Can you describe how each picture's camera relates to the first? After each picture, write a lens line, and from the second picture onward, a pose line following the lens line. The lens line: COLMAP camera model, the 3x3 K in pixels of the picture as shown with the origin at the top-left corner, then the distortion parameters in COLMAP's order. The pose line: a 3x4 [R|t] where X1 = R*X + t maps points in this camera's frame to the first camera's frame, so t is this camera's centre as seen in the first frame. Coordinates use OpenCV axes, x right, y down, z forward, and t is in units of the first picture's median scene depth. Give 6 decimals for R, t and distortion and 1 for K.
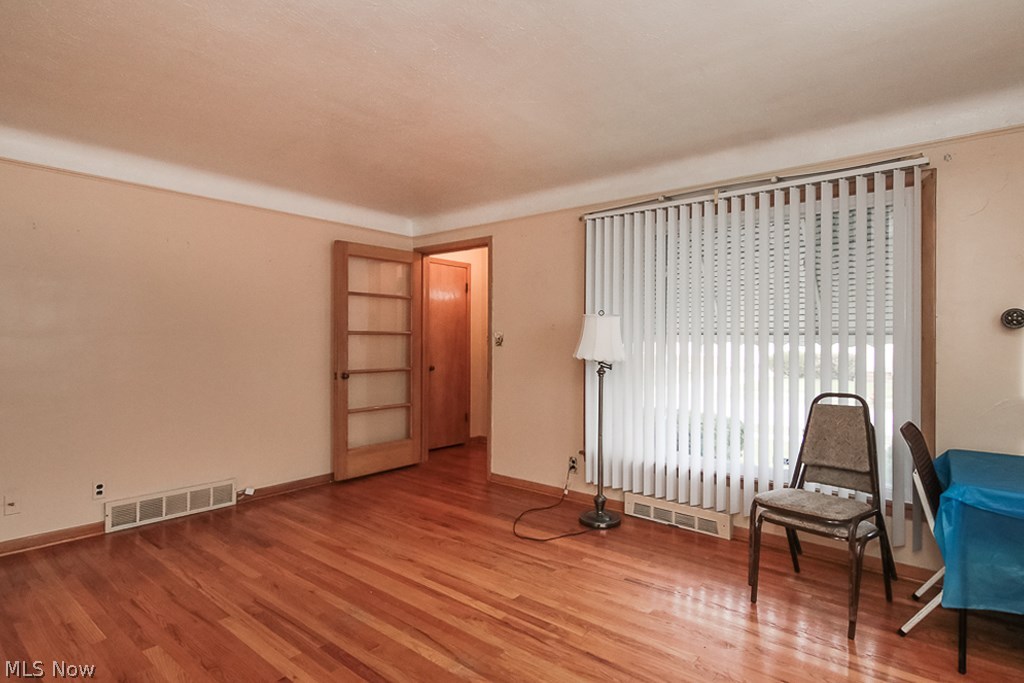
lens RADIAL K [[531.1, 0, 509.0], [0, 531.1, 338.4], [0, 0, 1]] dist [0.005095, 0.000168]
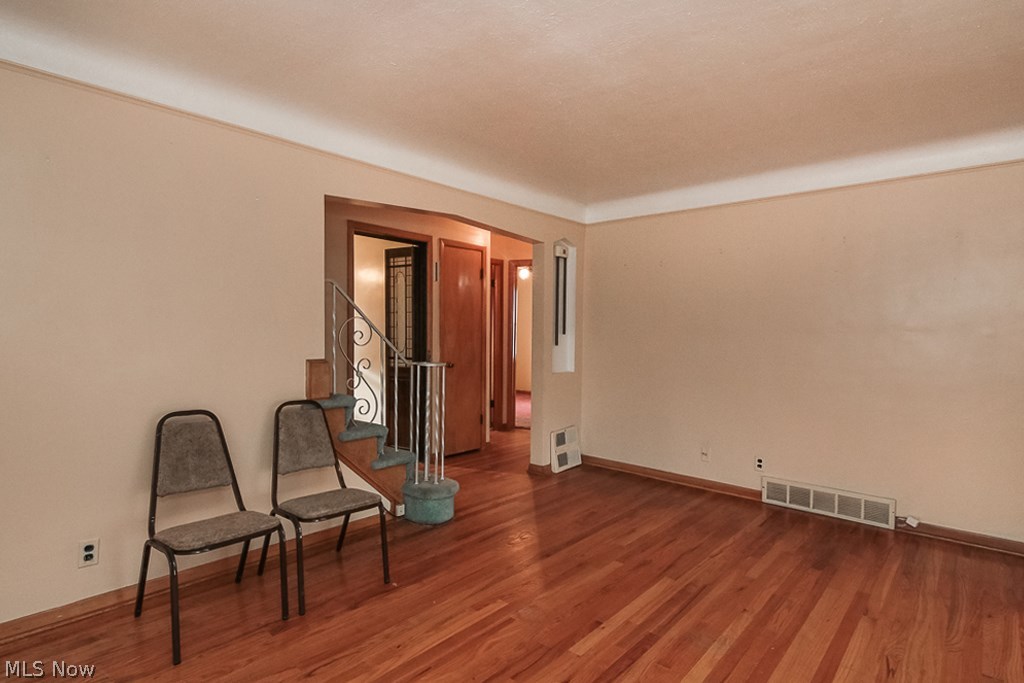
lens RADIAL K [[531.1, 0, 509.0], [0, 531.1, 338.4], [0, 0, 1]] dist [0.005095, 0.000168]
pose [[-0.039325, 0.008155, -0.999193, 0.447811], [-0.006121, 0.999946, 0.008402, -0.003190], [0.999208, 0.006446, -0.039273, 0.489084]]
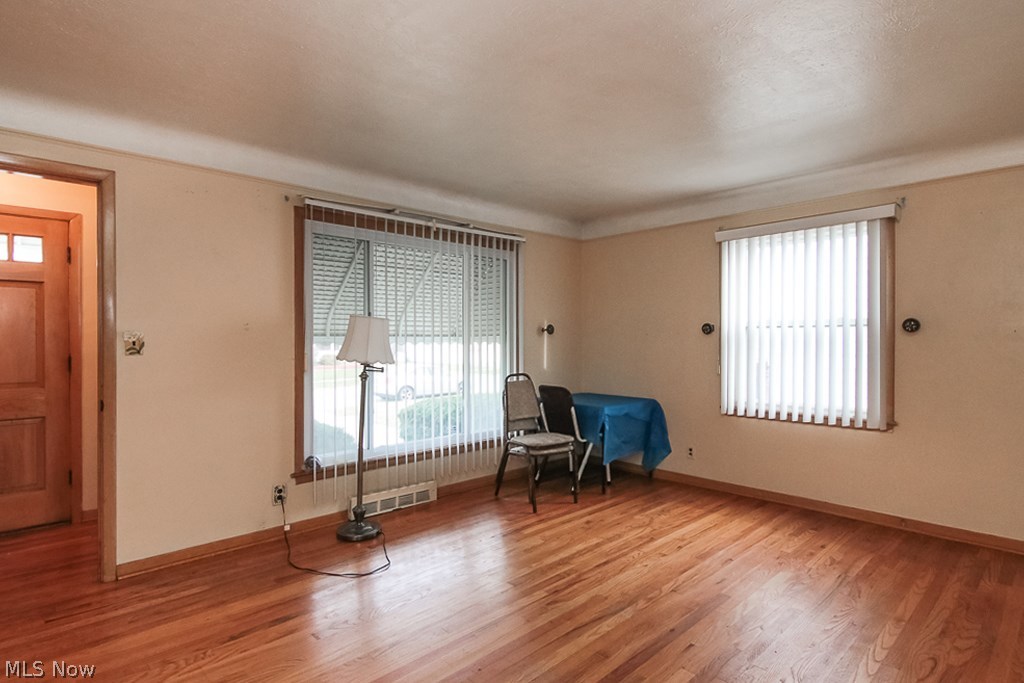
lens RADIAL K [[531.1, 0, 509.0], [0, 531.1, 338.4], [0, 0, 1]] dist [0.005095, 0.000168]
pose [[0.120336, -0.006171, 0.992714, -0.815283], [0.000084, 0.999981, 0.006206, -0.011496], [-0.992733, -0.000663, 0.120335, 0.682841]]
